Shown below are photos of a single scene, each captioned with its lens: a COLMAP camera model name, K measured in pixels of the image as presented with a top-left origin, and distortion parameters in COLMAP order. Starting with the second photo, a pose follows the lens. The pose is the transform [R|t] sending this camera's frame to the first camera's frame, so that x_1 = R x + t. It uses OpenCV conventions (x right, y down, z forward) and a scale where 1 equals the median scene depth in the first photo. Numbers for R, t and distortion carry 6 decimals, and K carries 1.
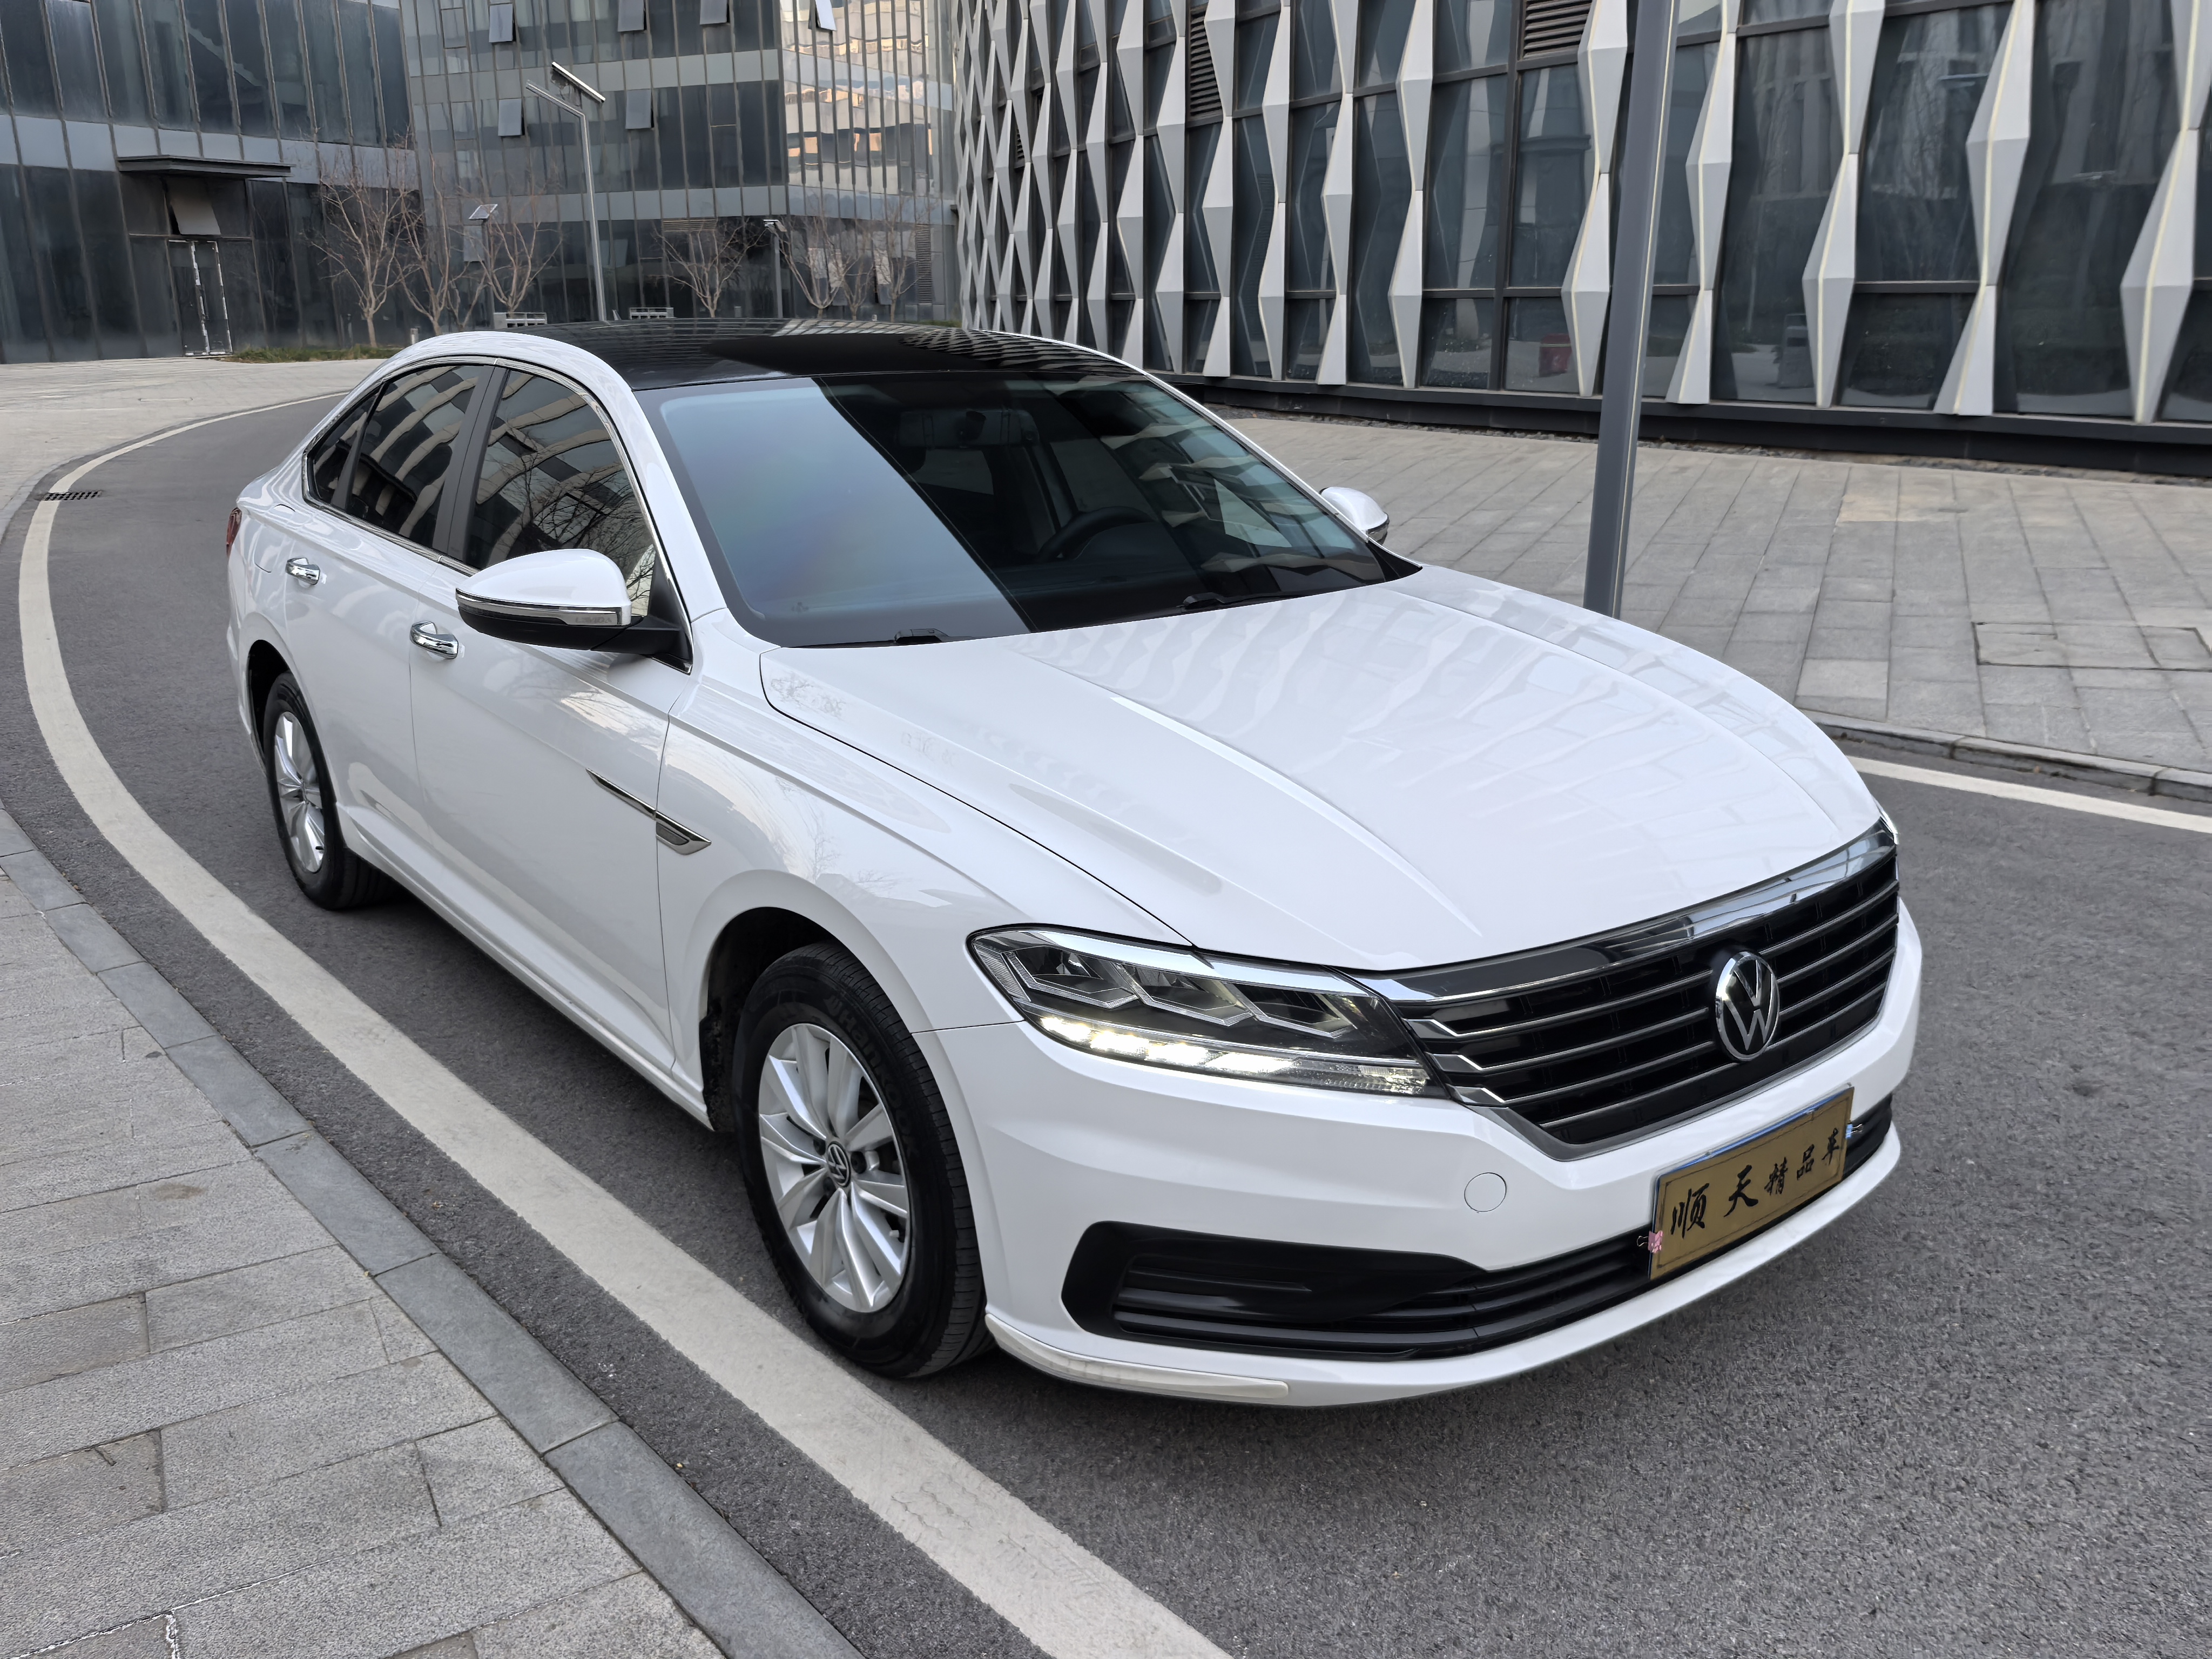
lens RADIAL K [[1805.9, 0, 1046.5], [0, 1805.9, 835.5], [0, 0, 1]] dist [0.001027, -0.004218]
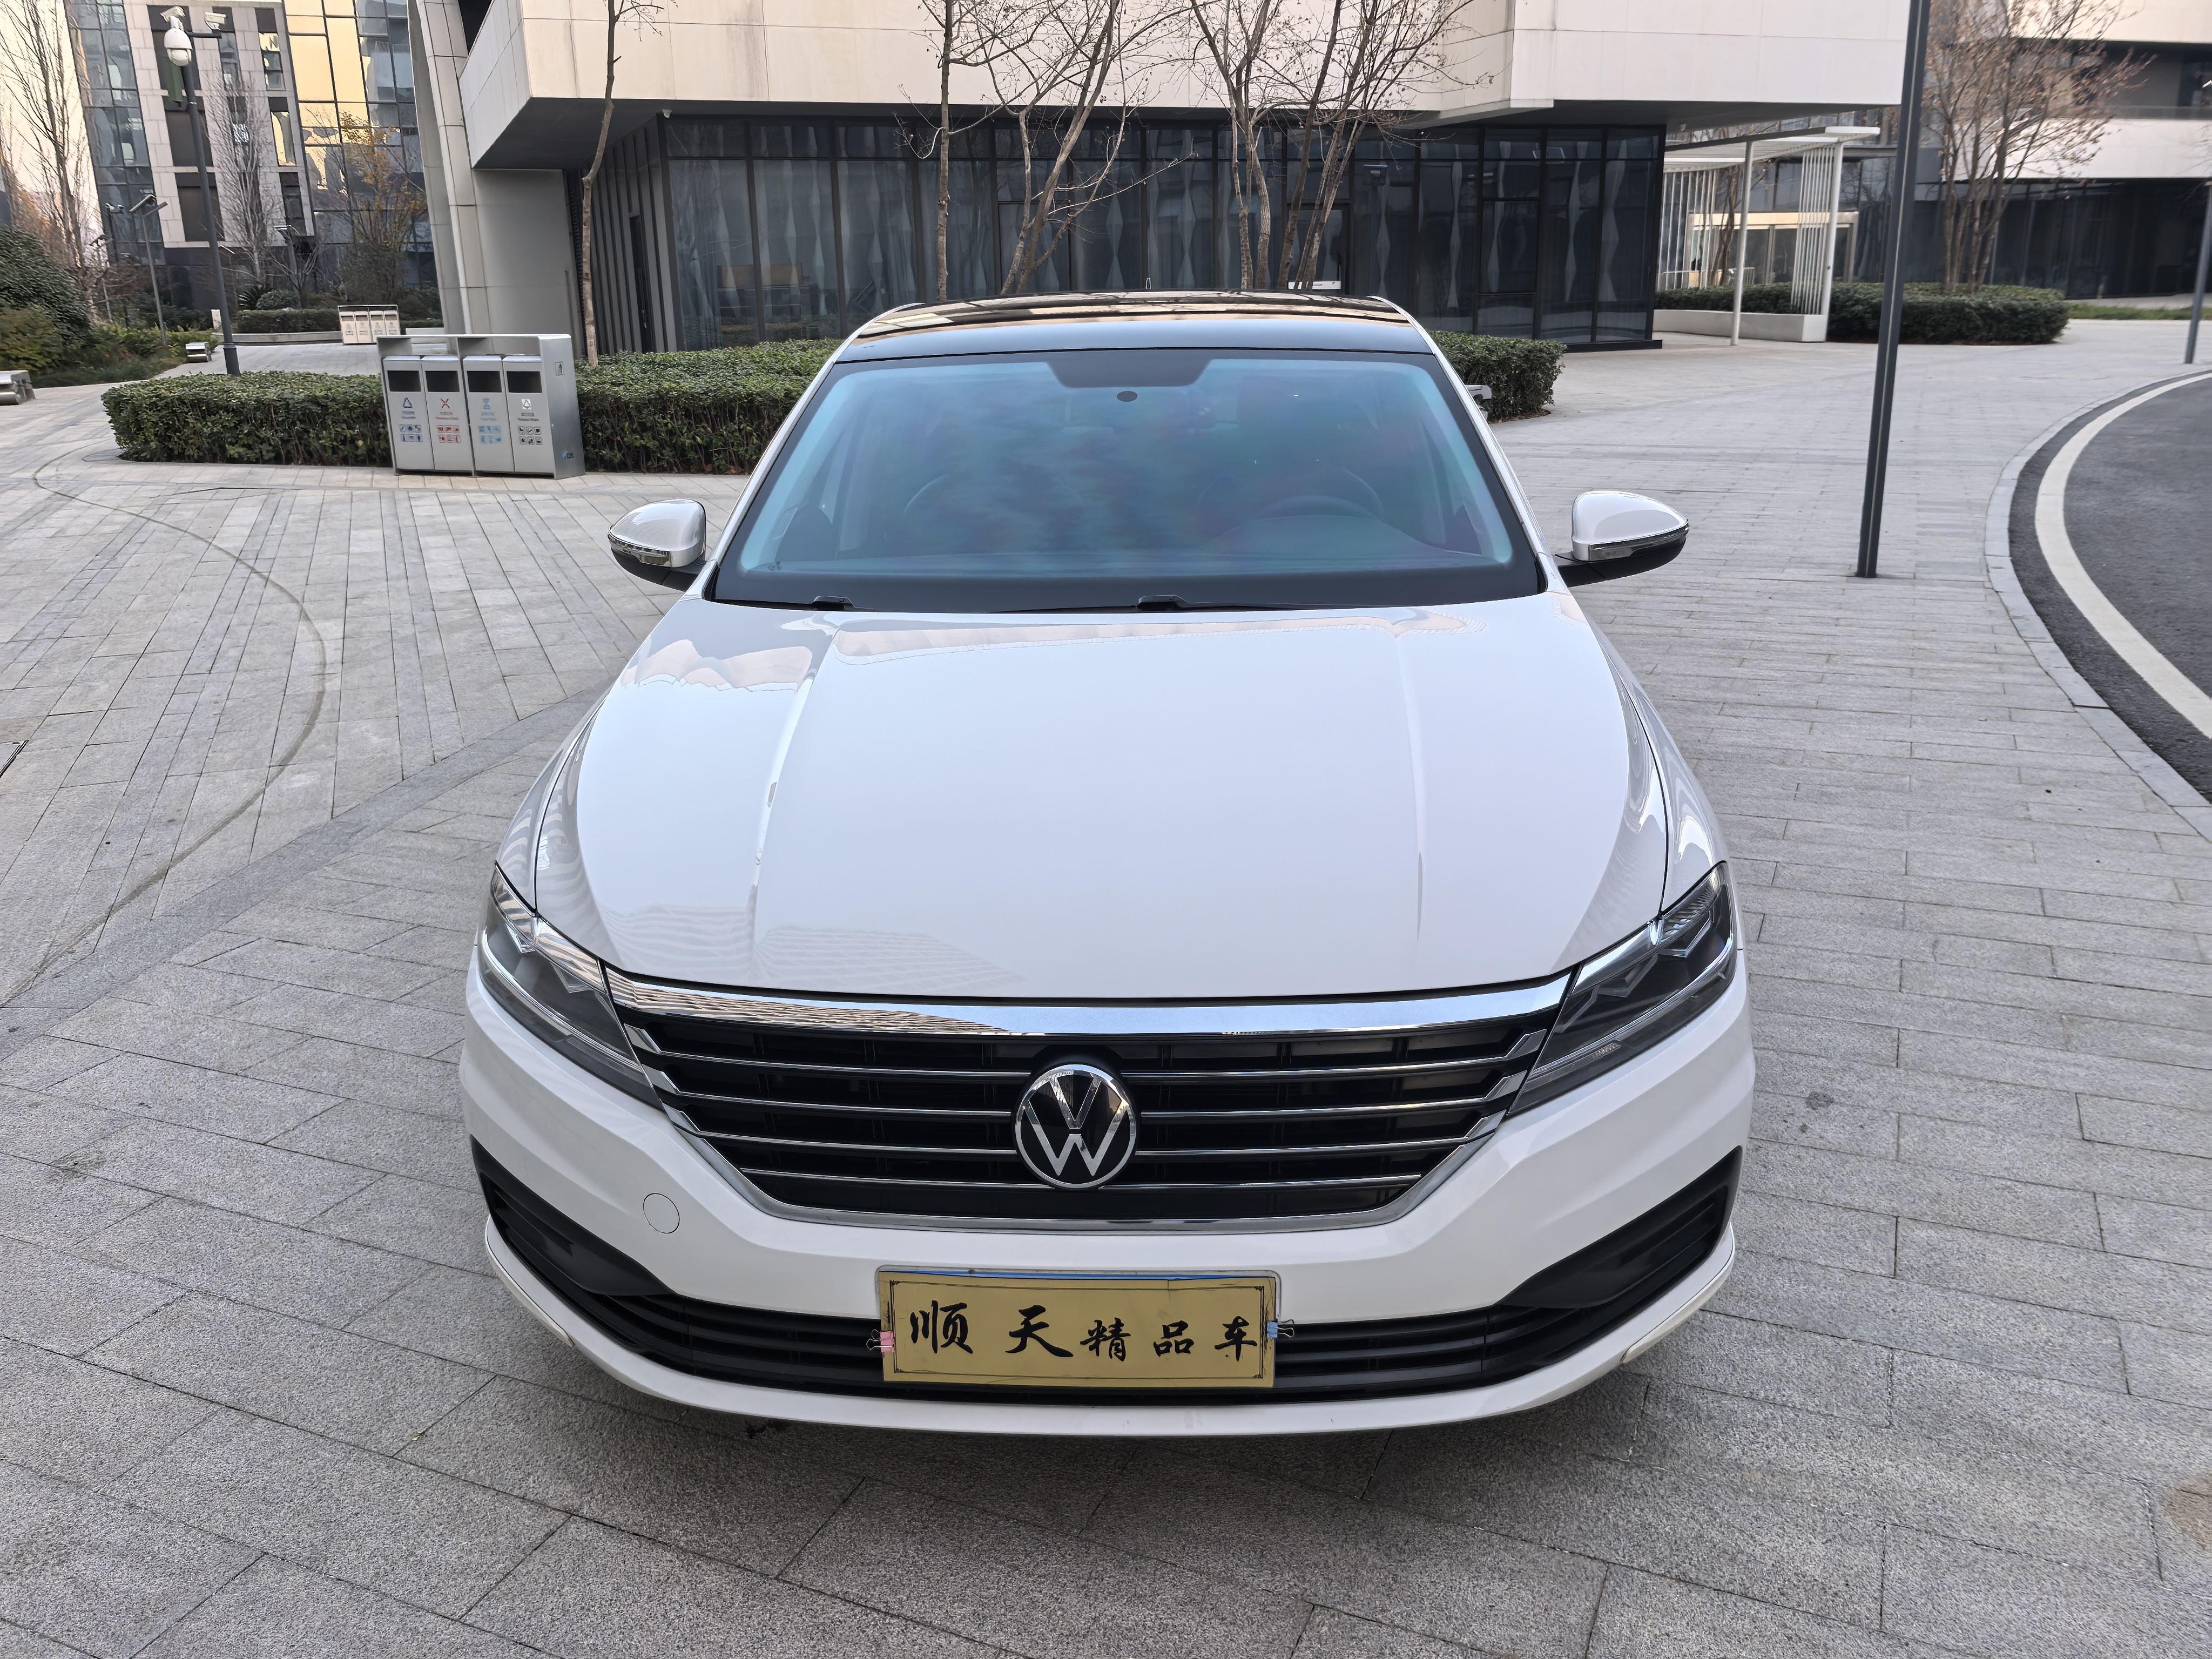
lens RADIAL K [[1786.3, 0, 1101.1], [0, 1786.3, 833.2], [0, 0, 1]] dist [0.004965, -0.002737]
pose [[0.765192, 0.187751, -0.615817, 0.883005], [-0.167391, 0.981655, 0.091295, -0.121275], [0.621661, 0.033224, 0.782582, 0.335001]]
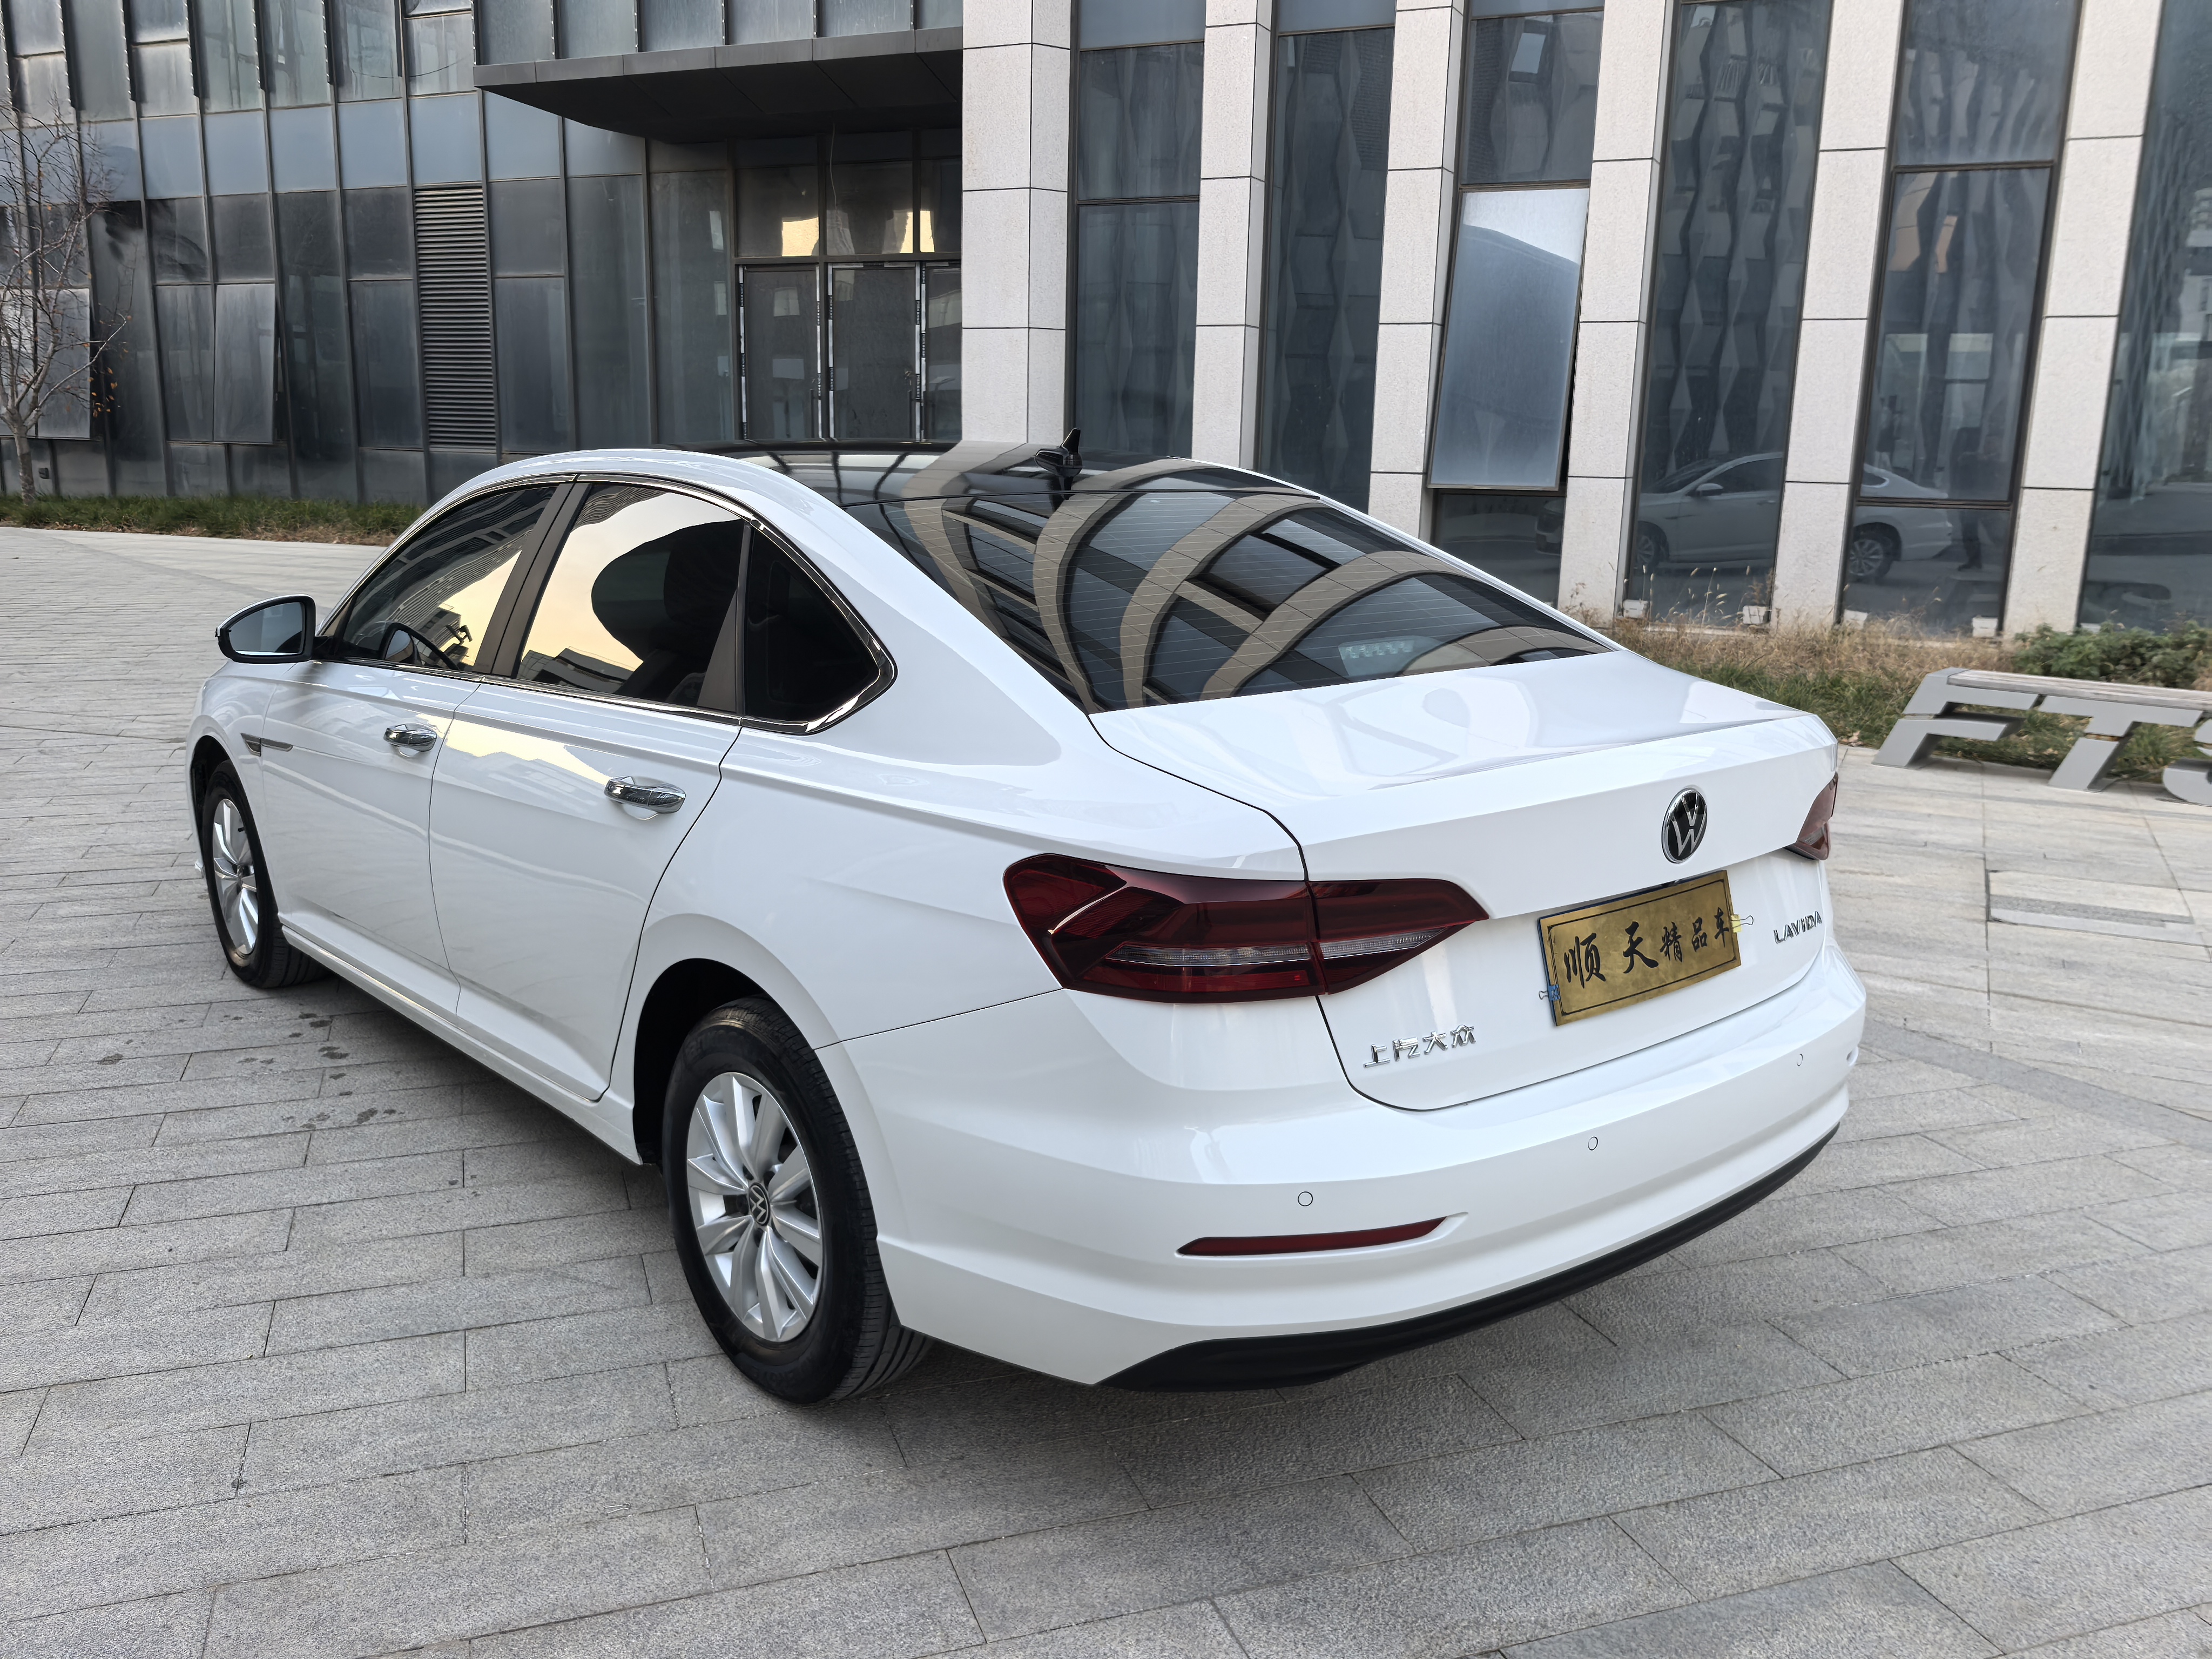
lens RADIAL K [[1793.2, 0, 1115.4], [0, 1793.2, 826.2], [0, 0, 1]] dist [0.001826, -0.006128]
pose [[-0.998124, 0.006938, -0.060837, -0.409471], [-0.022569, 0.881923, 0.470853, -0.952942], [0.056921, 0.471342, -0.880112, 3.327685]]
